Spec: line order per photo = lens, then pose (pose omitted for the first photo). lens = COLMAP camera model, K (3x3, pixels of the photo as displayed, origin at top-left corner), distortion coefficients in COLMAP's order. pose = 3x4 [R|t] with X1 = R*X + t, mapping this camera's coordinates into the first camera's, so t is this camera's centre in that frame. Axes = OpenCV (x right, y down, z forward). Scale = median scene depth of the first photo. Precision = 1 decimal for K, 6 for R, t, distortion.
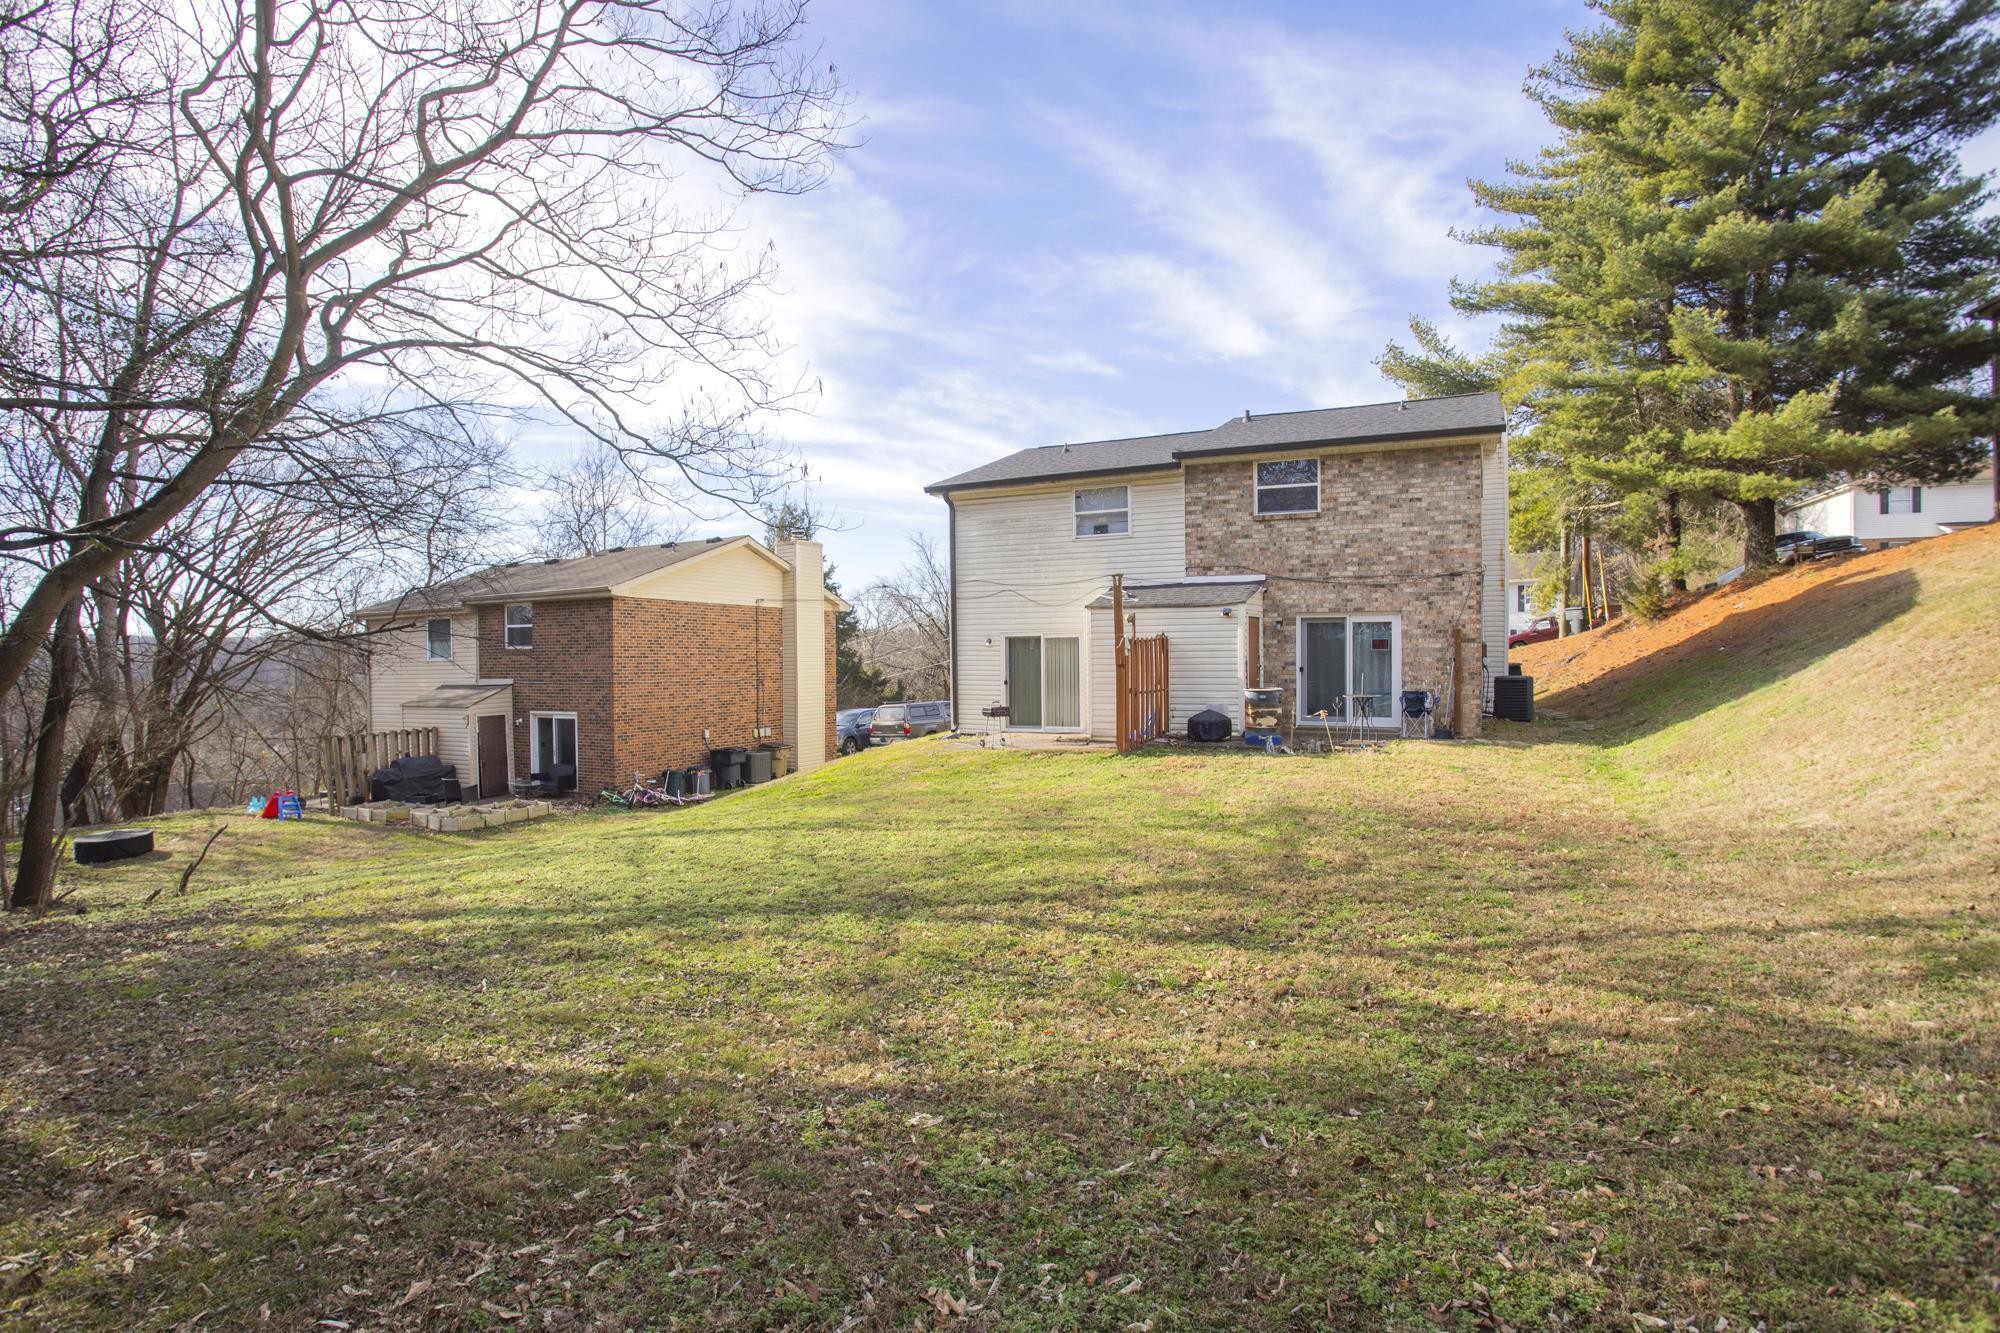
lens RADIAL K [[1015.5, 0, 986.5], [0, 1015.5, 668.5], [0, 0, 1]] dist [-0.053728, 0.010886]
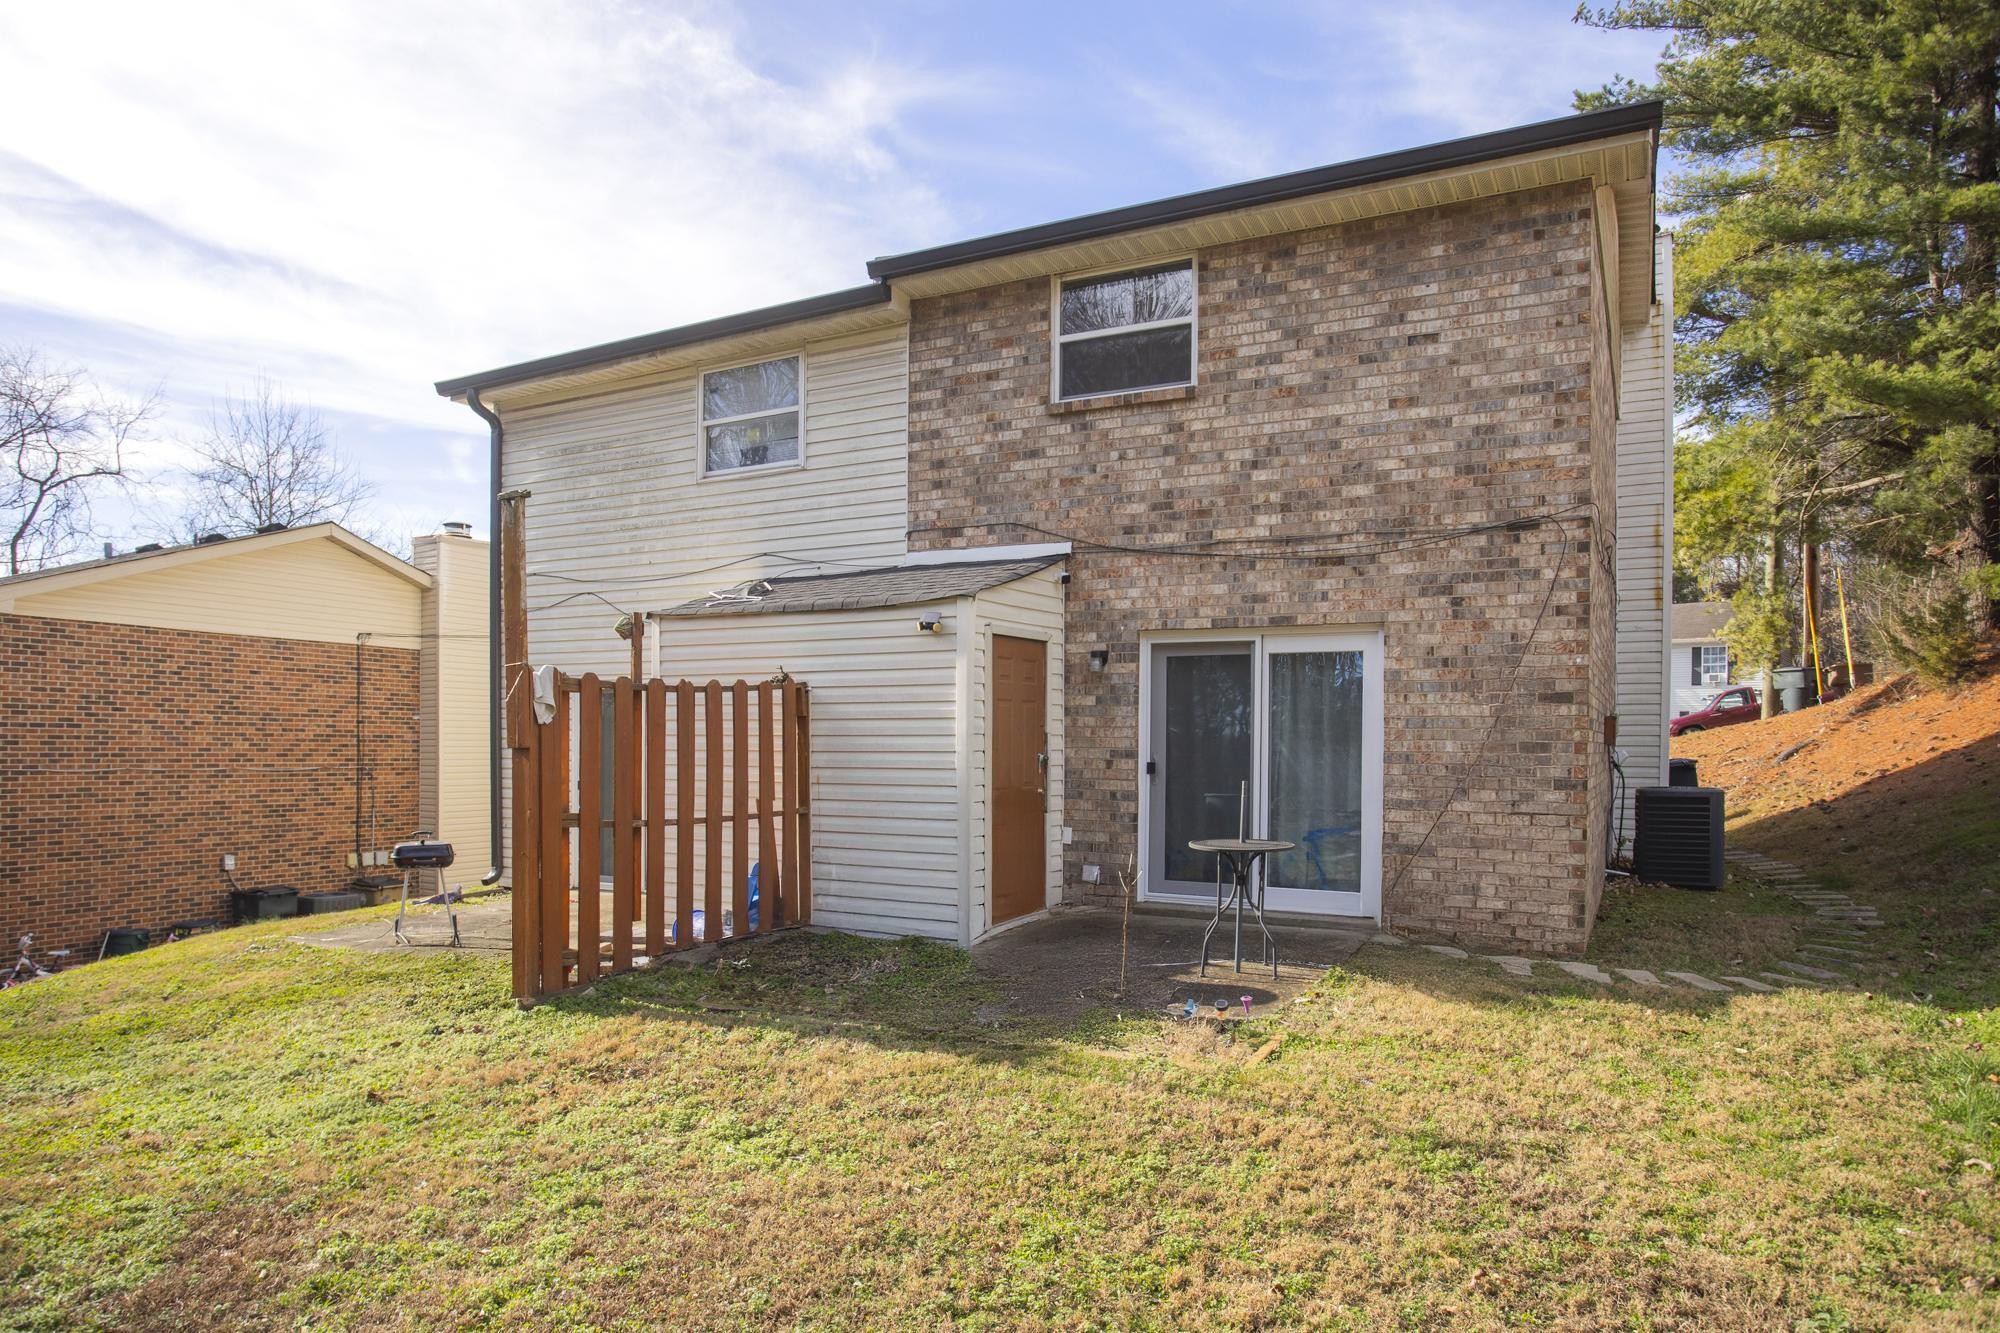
lens RADIAL K [[1255.2, 0, 956.1], [0, 1255.2, 754.1], [0, 0, 1]] dist [-0.036354, 0.018811]
pose [[0.998824, 0.013877, -0.046453, 0.224319], [-0.013944, 0.999902, -0.001113, -0.002573], [0.046433, 0.001759, 0.998920, 0.421113]]
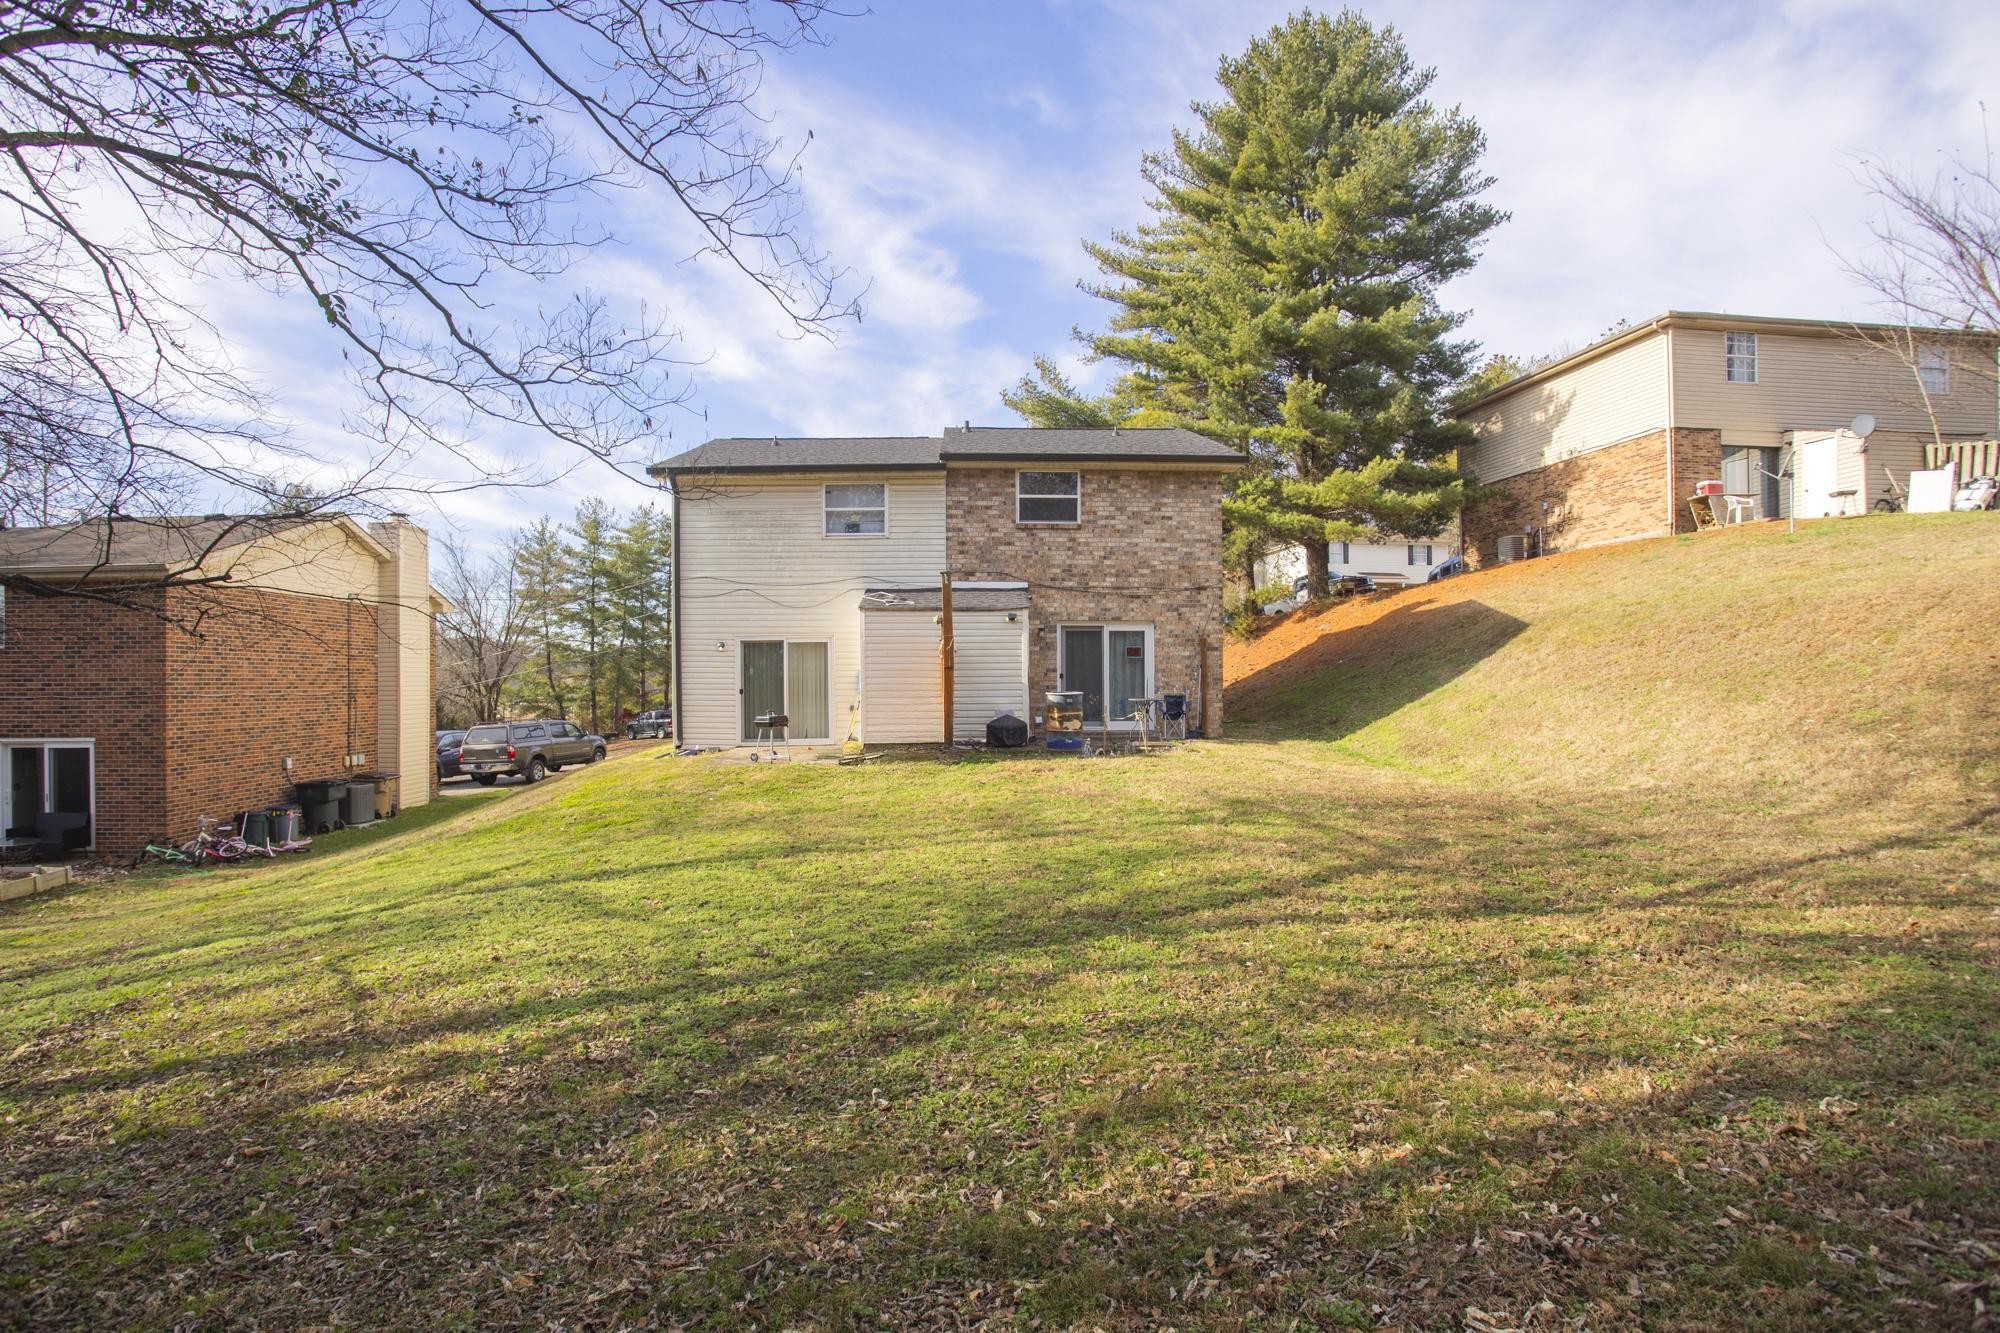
lens RADIAL K [[1020.9, 0, 1007.4], [0, 1020.9, 670.8], [0, 0, 1]] dist [-0.067209, 0.004277]
pose [[0.881486, 0.005641, 0.472176, -0.198169], [0.003646, 0.999818, -0.018752, 0.013140], [-0.472195, 0.018252, 0.881305, 0.099323]]
